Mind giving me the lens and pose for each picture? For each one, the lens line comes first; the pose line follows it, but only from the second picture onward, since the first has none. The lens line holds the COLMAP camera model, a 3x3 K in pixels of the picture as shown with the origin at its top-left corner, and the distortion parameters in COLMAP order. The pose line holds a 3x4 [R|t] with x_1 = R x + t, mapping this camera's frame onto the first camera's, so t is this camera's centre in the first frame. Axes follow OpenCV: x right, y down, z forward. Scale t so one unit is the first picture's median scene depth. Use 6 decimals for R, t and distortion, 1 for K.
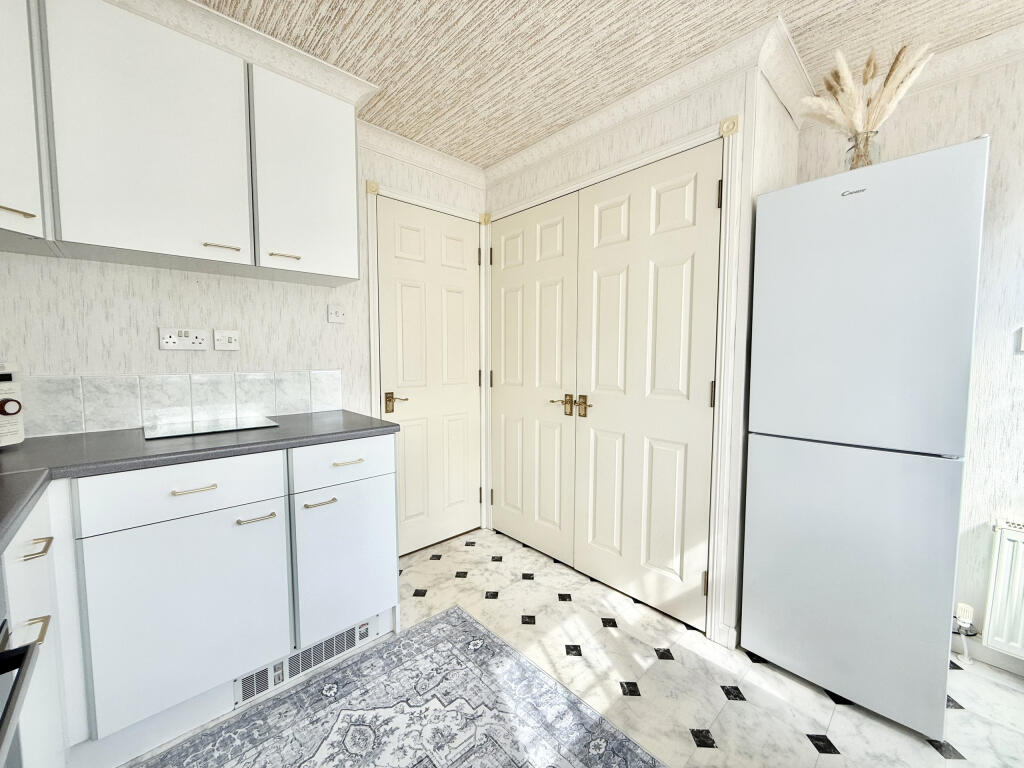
lens RADIAL K [[406.4, 0, 508.0], [0, 406.4, 383.0], [0, 0, 1]] dist [-0.001152, 0.000122]
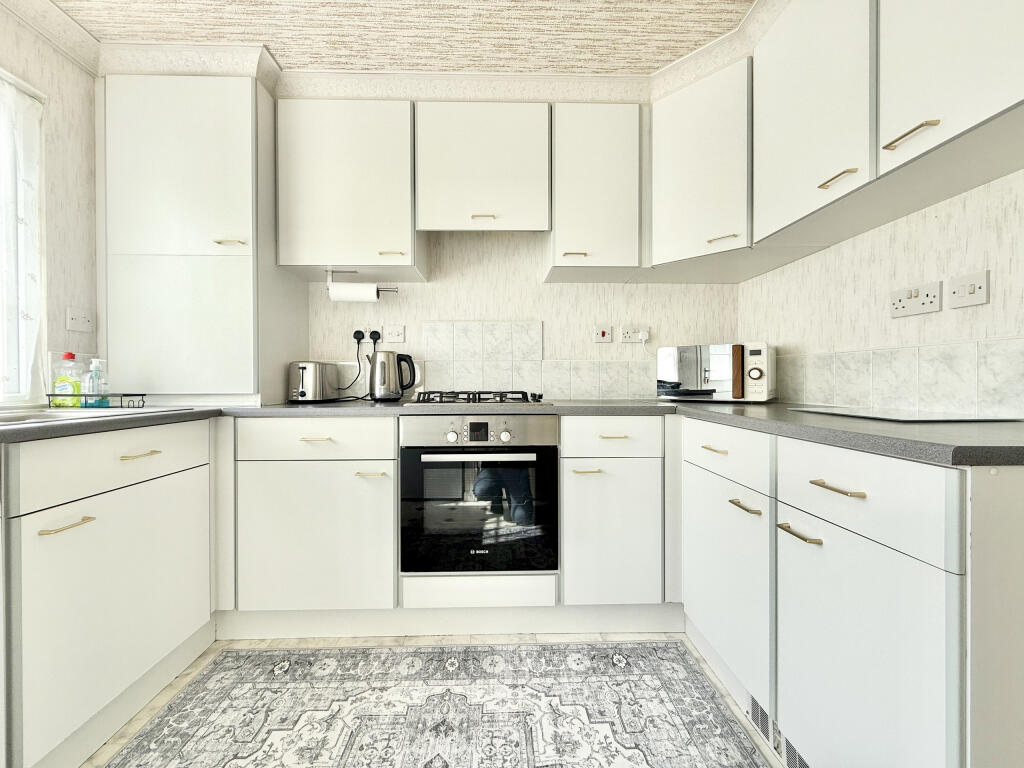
lens RADIAL K [[406.4, 0, 503.6], [0, 406.4, 381.6], [0, 0, 1]] dist [-0.001152, 0.000122]
pose [[-0.662256, 0.000762, -0.749277, 0.295152], [-0.054387, 0.997313, 0.049086, 0.049904], [0.747301, 0.073258, -0.660435, 0.977001]]
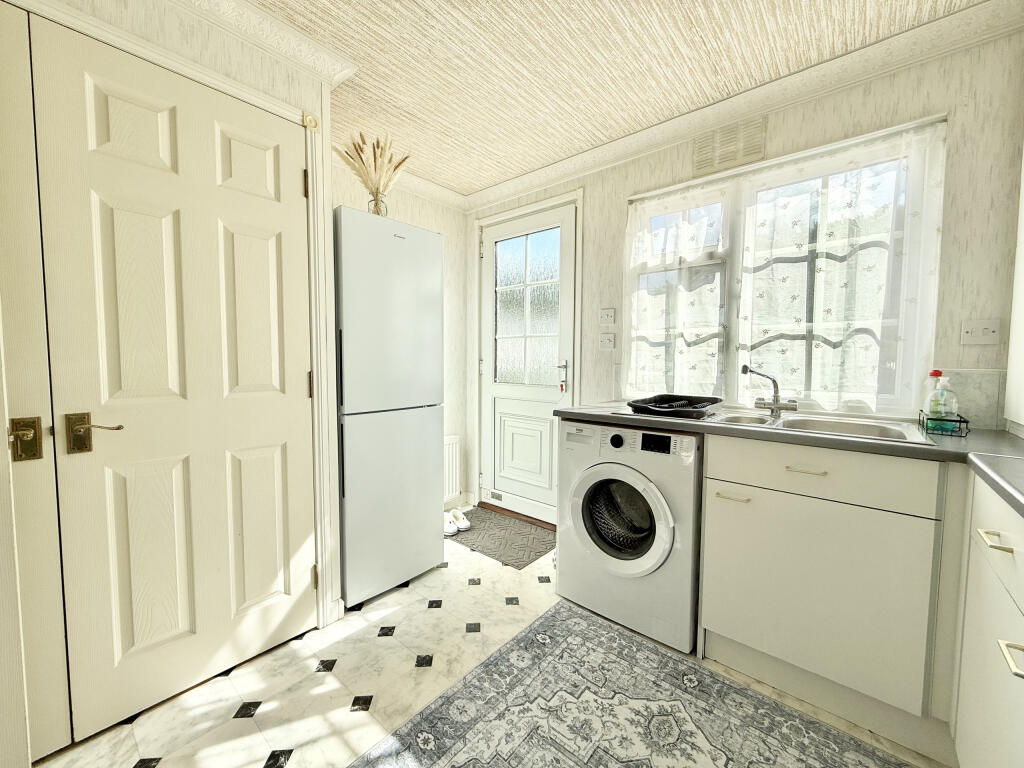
lens RADIAL K [[406.4, 0, 509.6], [0, 406.4, 381.8], [0, 0, 1]] dist [-0.001152, 0.000122]
pose [[-0.113025, -0.056601, 0.991979, -0.562943], [0.063962, 0.995891, 0.064112, -0.011266], [-0.991531, 0.070696, -0.108940, 0.659078]]
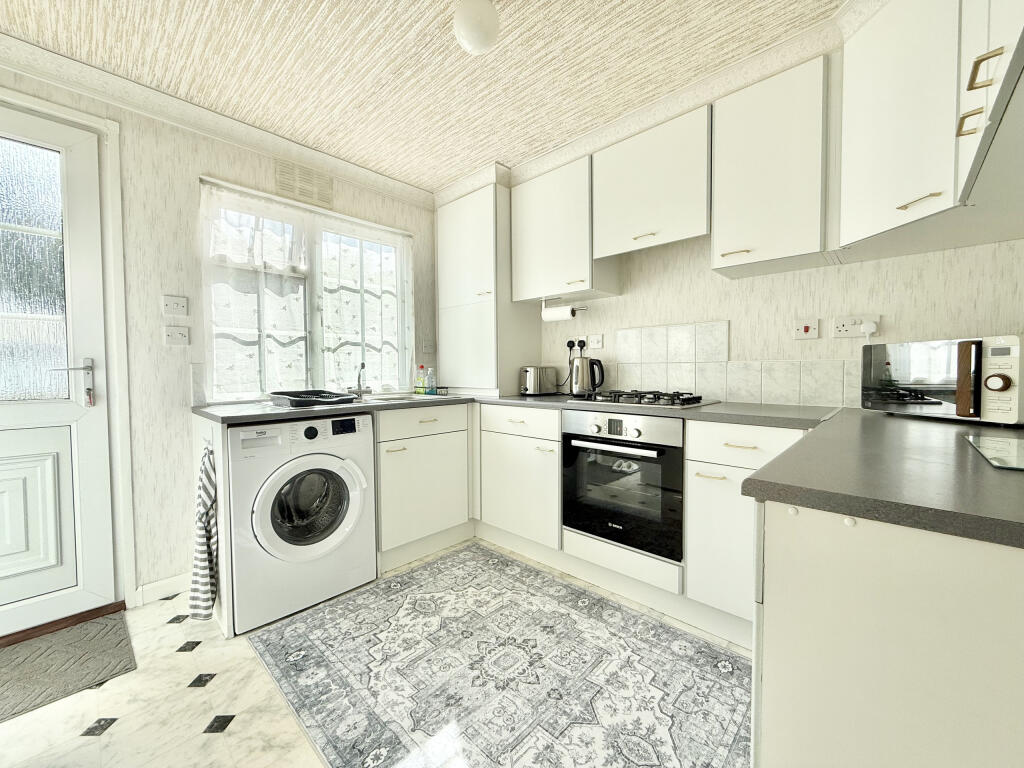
lens RADIAL K [[406.4, 0, 507.5], [0, 406.4, 380.2], [0, 0, 1]] dist [-0.001152, 0.000122]
pose [[-0.998095, 0.005818, -0.061423, -0.018343], [-0.000349, 0.994996, 0.099911, -0.031080], [0.061697, 0.099742, -0.993099, 1.433829]]
